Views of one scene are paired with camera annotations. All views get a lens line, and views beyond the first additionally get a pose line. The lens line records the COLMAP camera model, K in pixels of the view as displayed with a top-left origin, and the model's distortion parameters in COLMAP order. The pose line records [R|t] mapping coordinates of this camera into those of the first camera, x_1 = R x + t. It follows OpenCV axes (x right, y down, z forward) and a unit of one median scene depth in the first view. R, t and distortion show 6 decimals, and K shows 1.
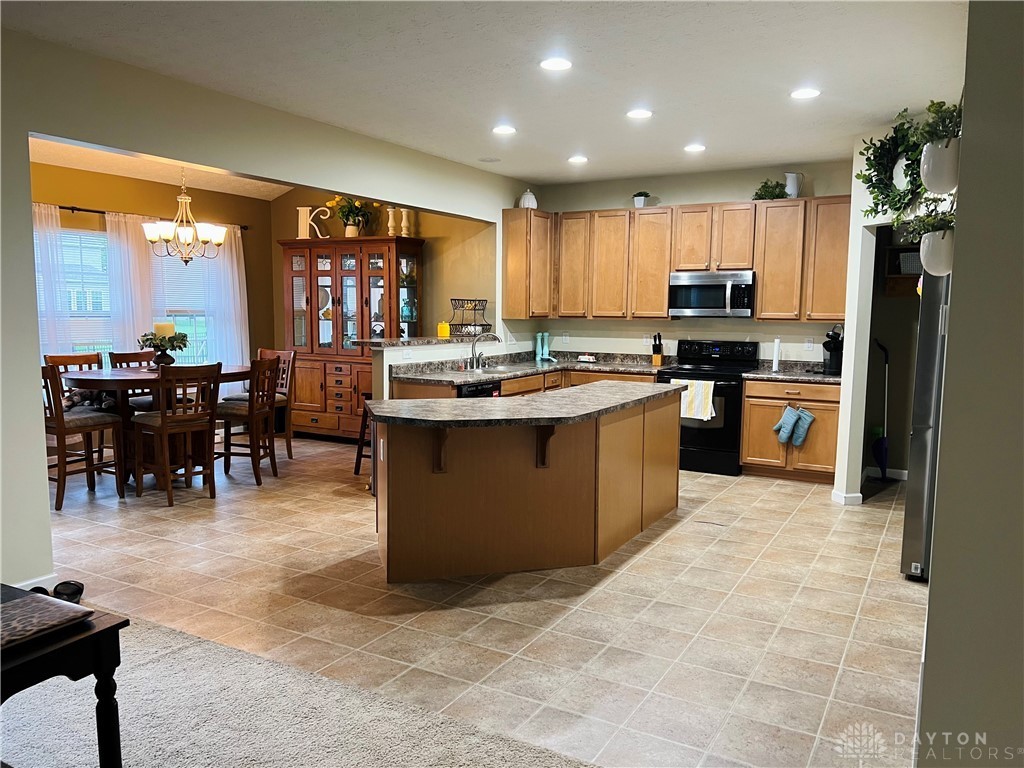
lens RADIAL K [[761.5, 0, 512.1], [0, 761.5, 404.2], [0, 0, 1]] dist [-0.001216, -0.002585]
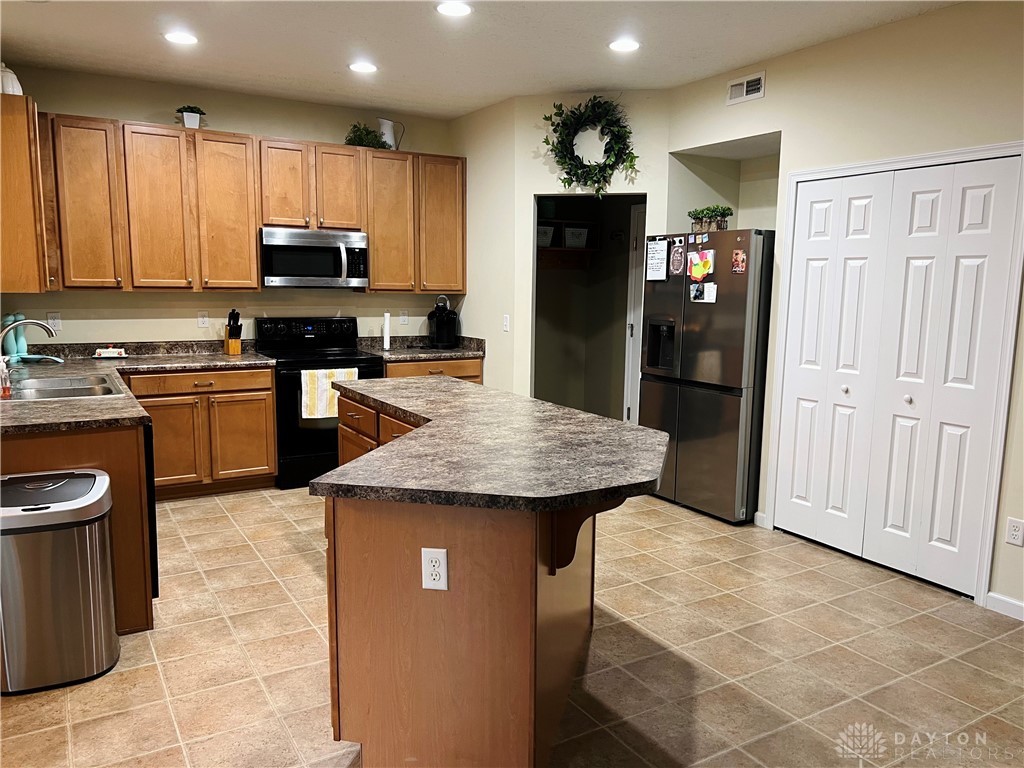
lens RADIAL K [[761.5, 0, 512.1], [0, 761.5, 404.2], [0, 0, 1]] dist [-0.001216, -0.002585]
pose [[0.477636, -0.138398, 0.867588, -0.345068], [0.099411, 0.989686, 0.103146, -0.055850], [-0.872915, 0.036982, 0.486468, 0.441023]]
